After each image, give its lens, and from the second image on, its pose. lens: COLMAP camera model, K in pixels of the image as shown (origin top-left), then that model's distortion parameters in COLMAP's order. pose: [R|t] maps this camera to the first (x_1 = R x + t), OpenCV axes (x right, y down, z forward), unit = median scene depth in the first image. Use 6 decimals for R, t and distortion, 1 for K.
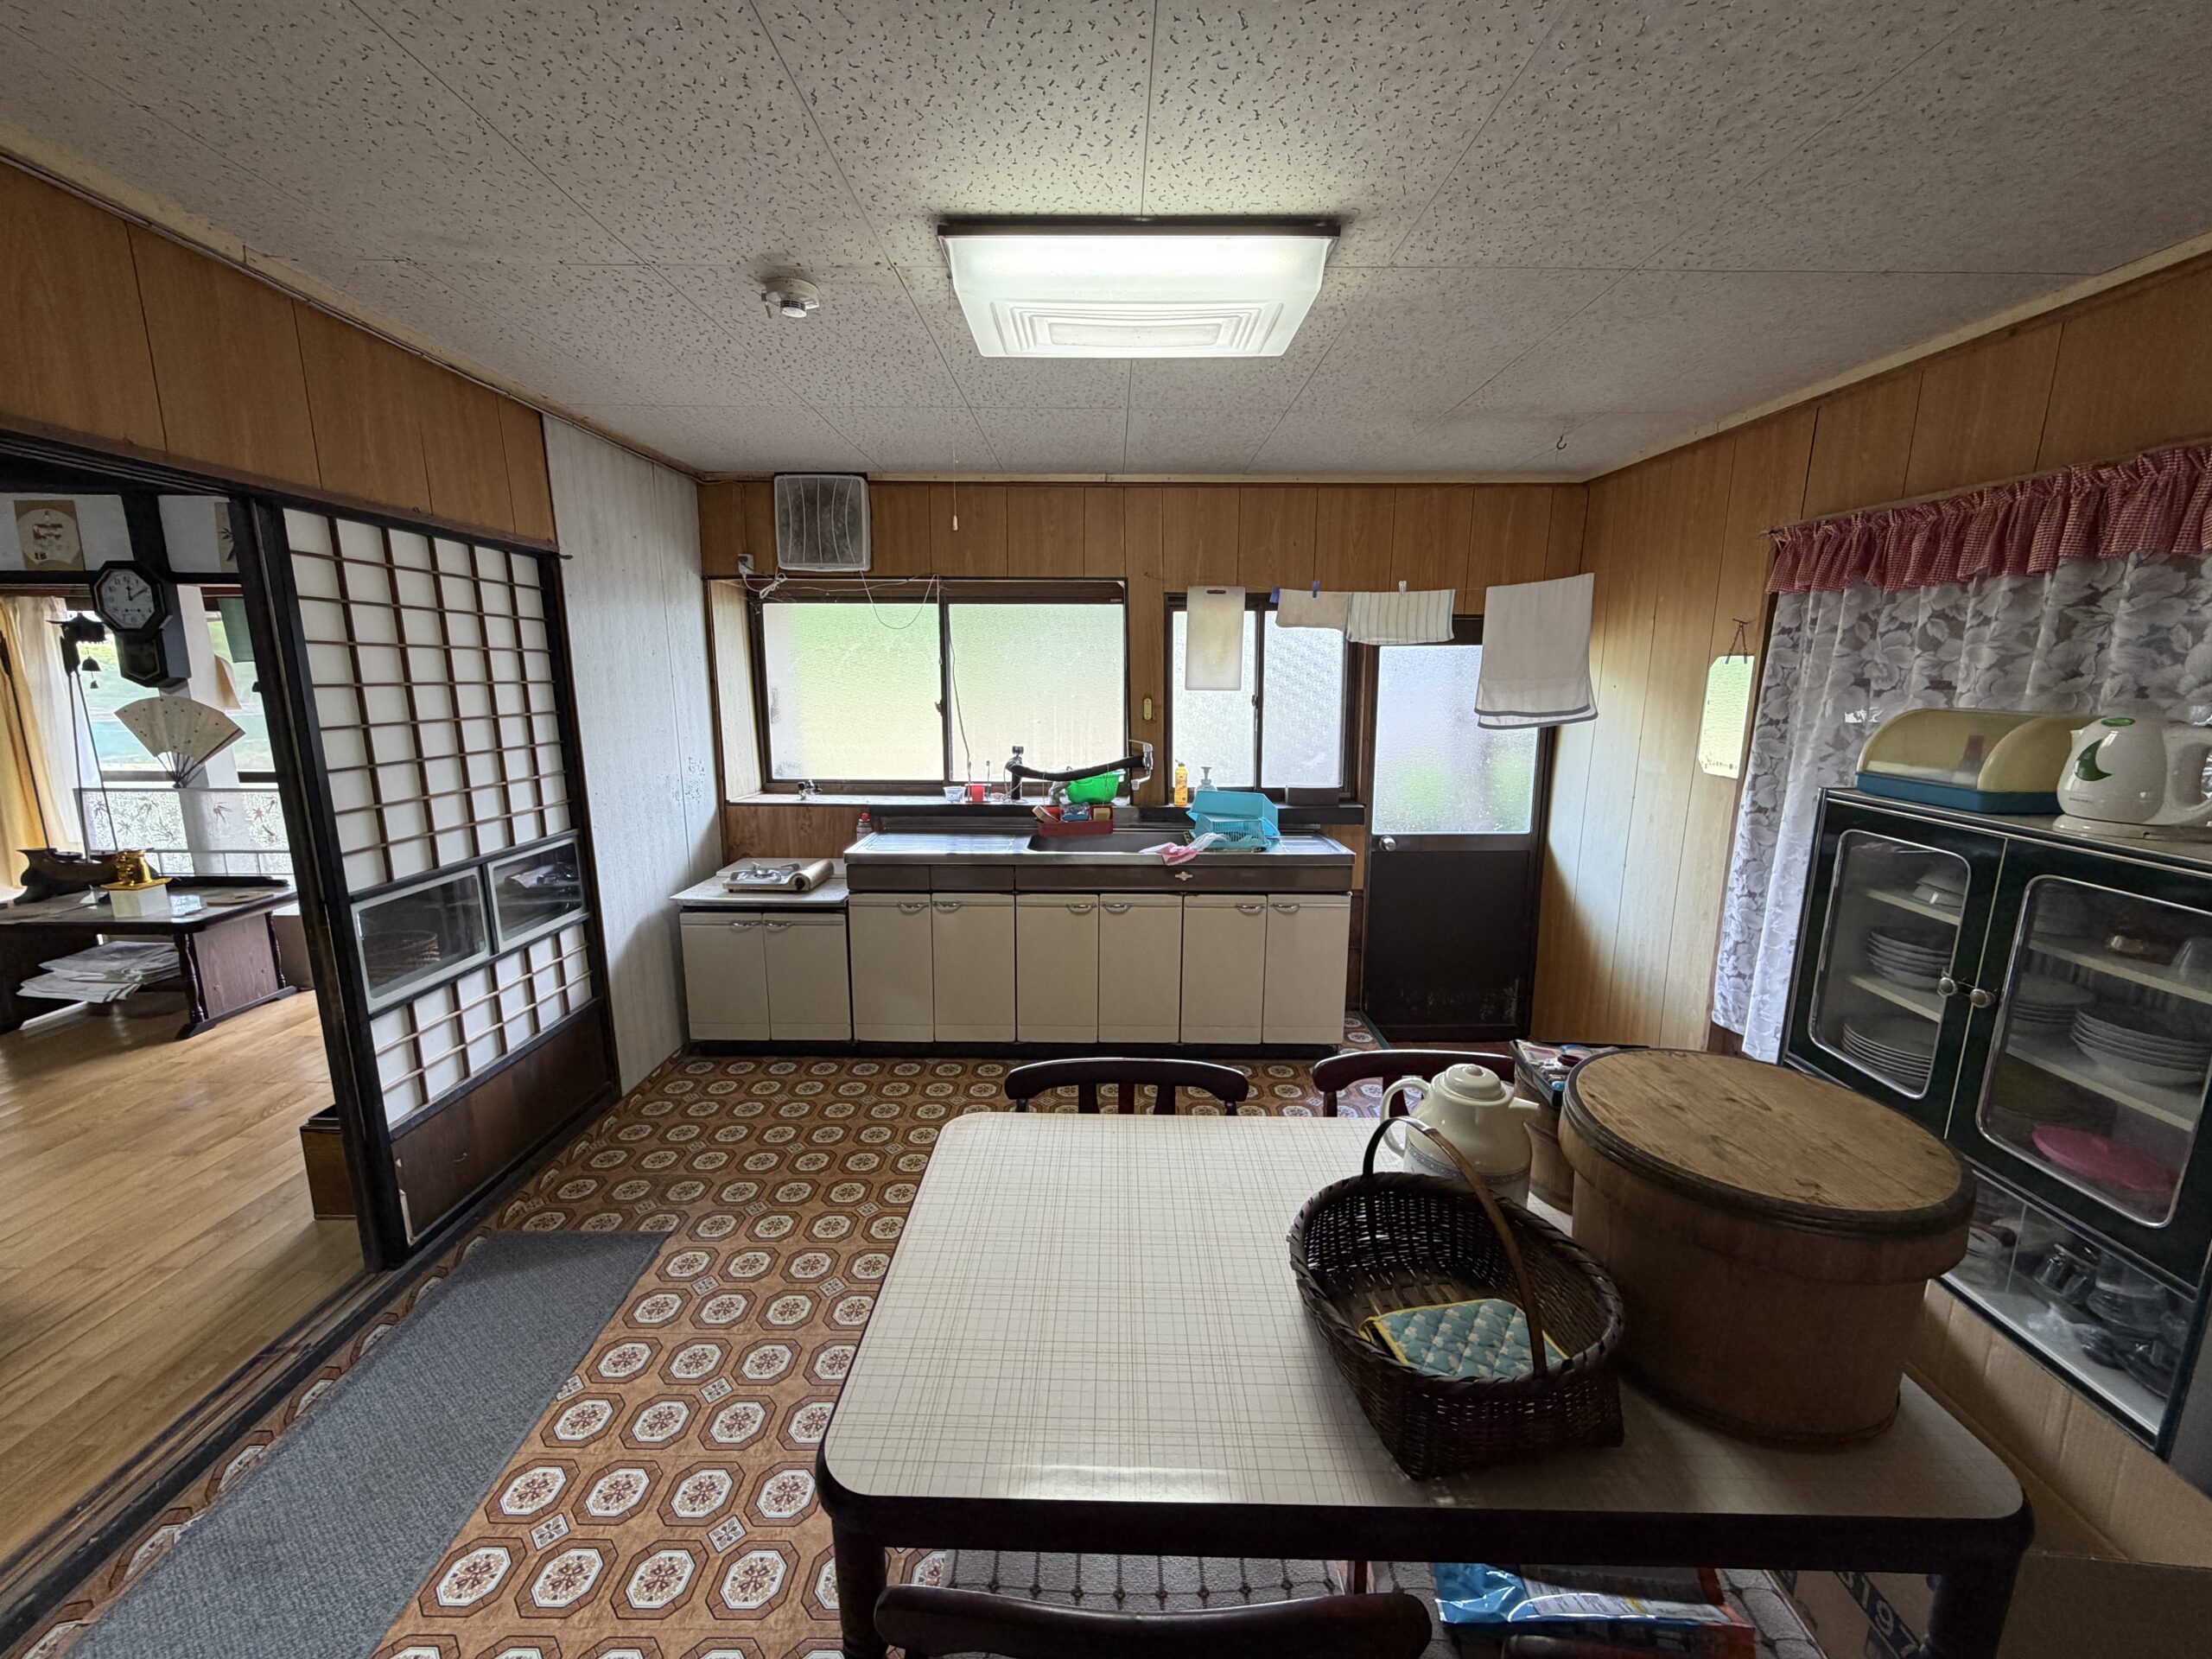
lens RADIAL K [[883.4, 0, 1101.1], [0, 883.4, 831.9], [0, 0, 1]] dist [0.001782, -0.001884]
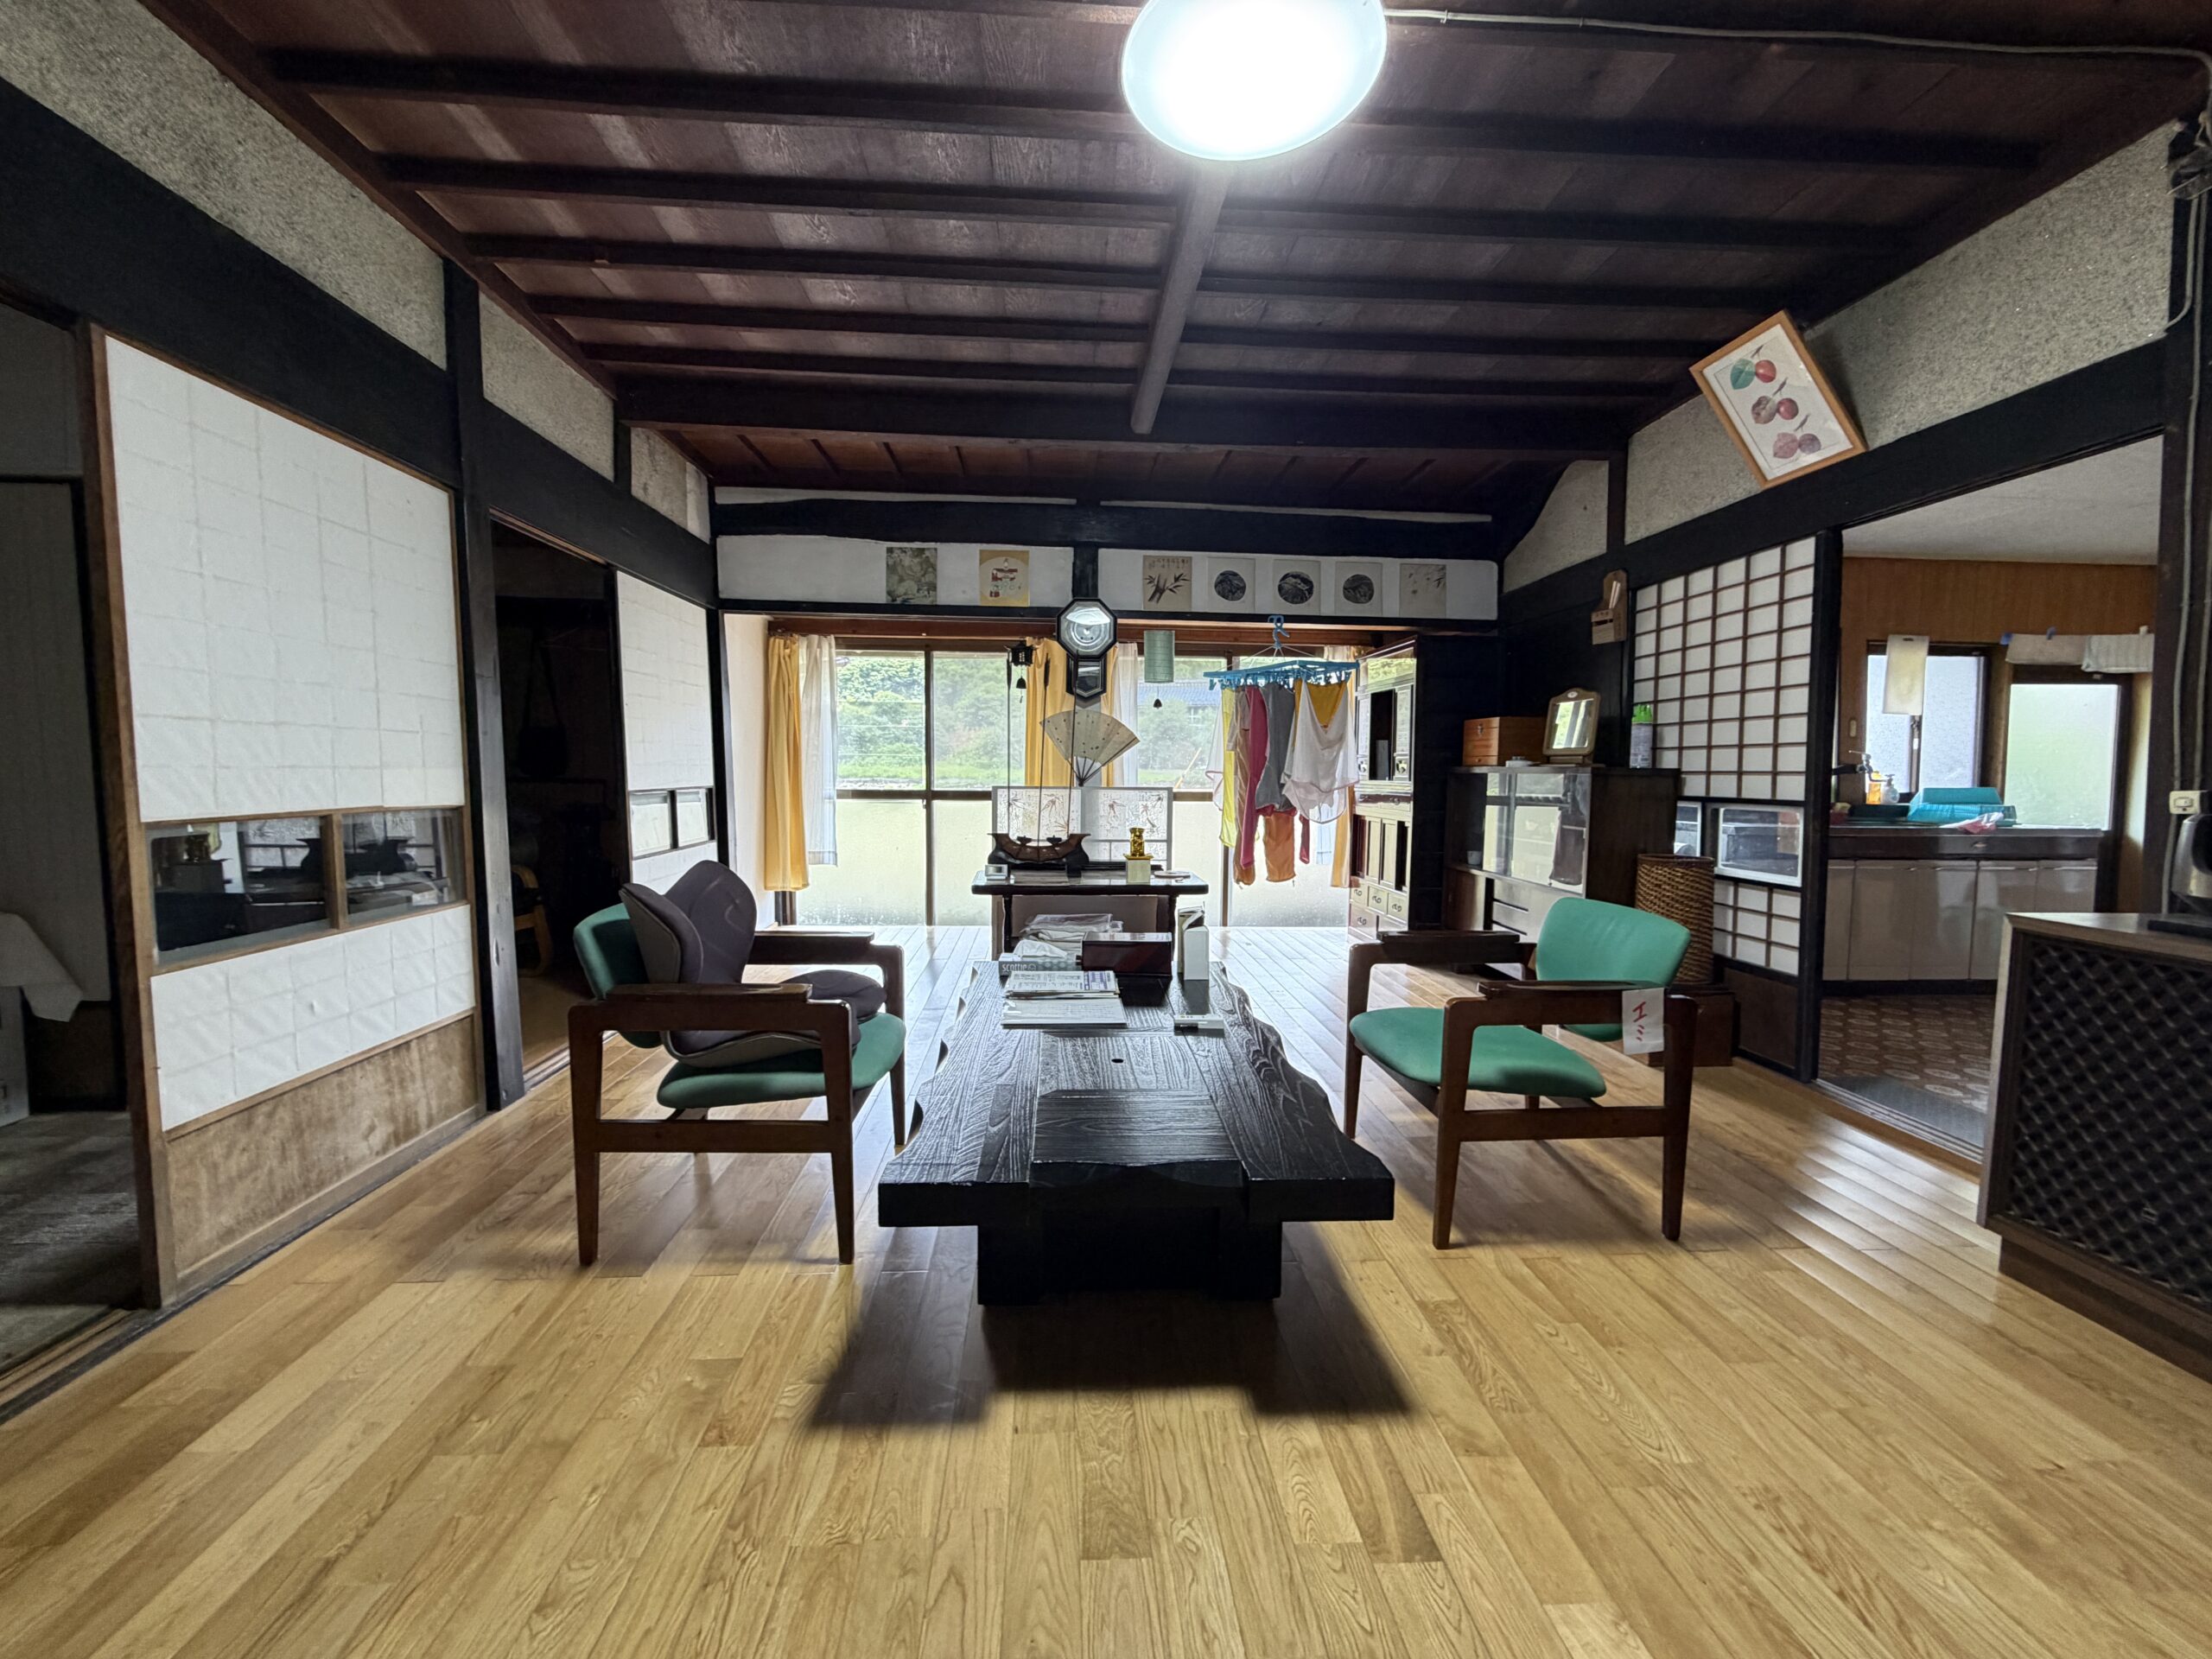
lens RADIAL K [[883.4, 0, 1104.0], [0, 883.4, 831.4], [0, 0, 1]] dist [0.001782, -0.001884]
pose [[0.997397, 0.001866, 0.072087, -1.143938], [0.006387, 0.993449, -0.114094, 0.151314], [-0.071828, 0.114257, 0.990851, -0.177959]]
